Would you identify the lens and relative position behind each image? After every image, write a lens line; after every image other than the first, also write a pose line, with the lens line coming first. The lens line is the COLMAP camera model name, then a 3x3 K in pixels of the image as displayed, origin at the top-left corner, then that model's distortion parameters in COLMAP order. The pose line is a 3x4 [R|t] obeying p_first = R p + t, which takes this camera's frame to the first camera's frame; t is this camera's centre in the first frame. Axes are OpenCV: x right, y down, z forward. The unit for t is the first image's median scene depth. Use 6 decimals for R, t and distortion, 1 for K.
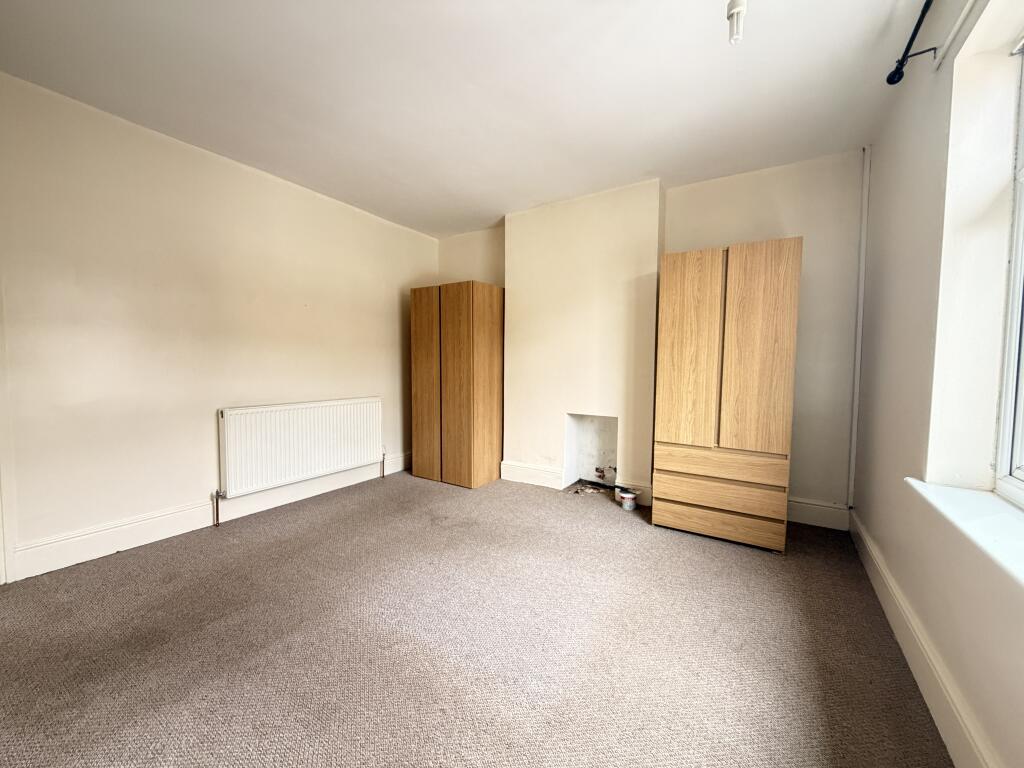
lens RADIAL K [[407.9, 0, 507.6], [0, 407.9, 383.1], [0, 0, 1]] dist [-0.000698, 0.000035]
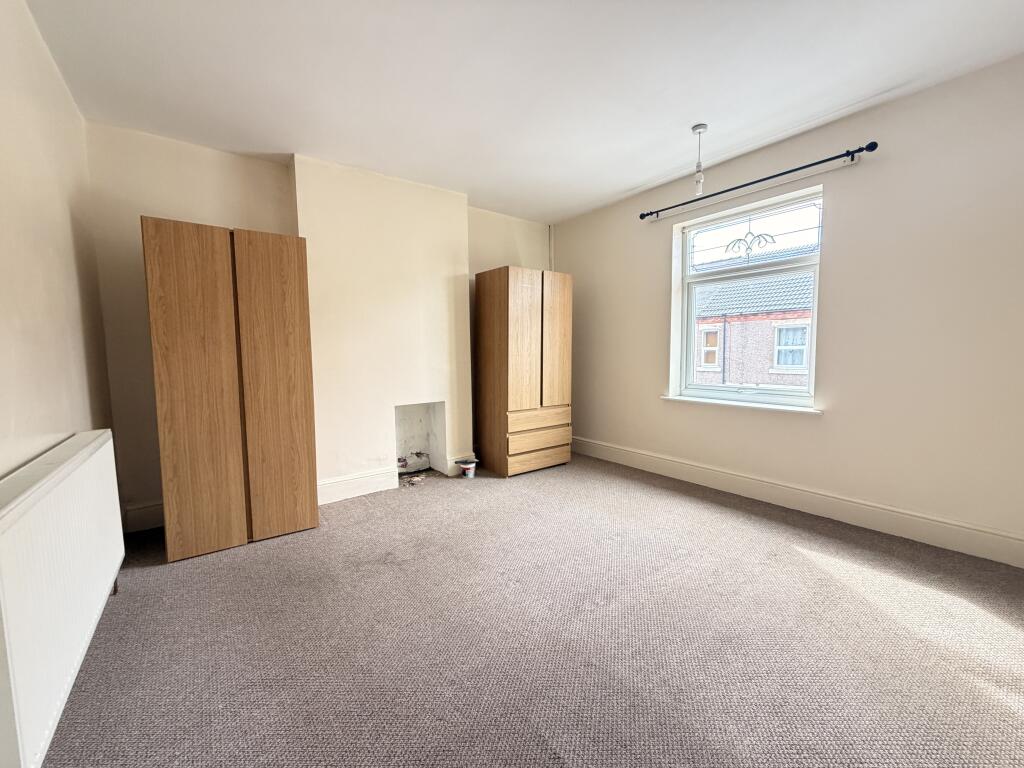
lens RADIAL K [[407.9, 0, 508.7], [0, 407.9, 383.6], [0, 0, 1]] dist [-0.000698, 0.000035]
pose [[0.350059, -0.084945, 0.932868, -0.790960], [0.064242, 0.995712, 0.066560, -0.028661], [-0.934522, 0.036630, 0.354015, 0.521209]]
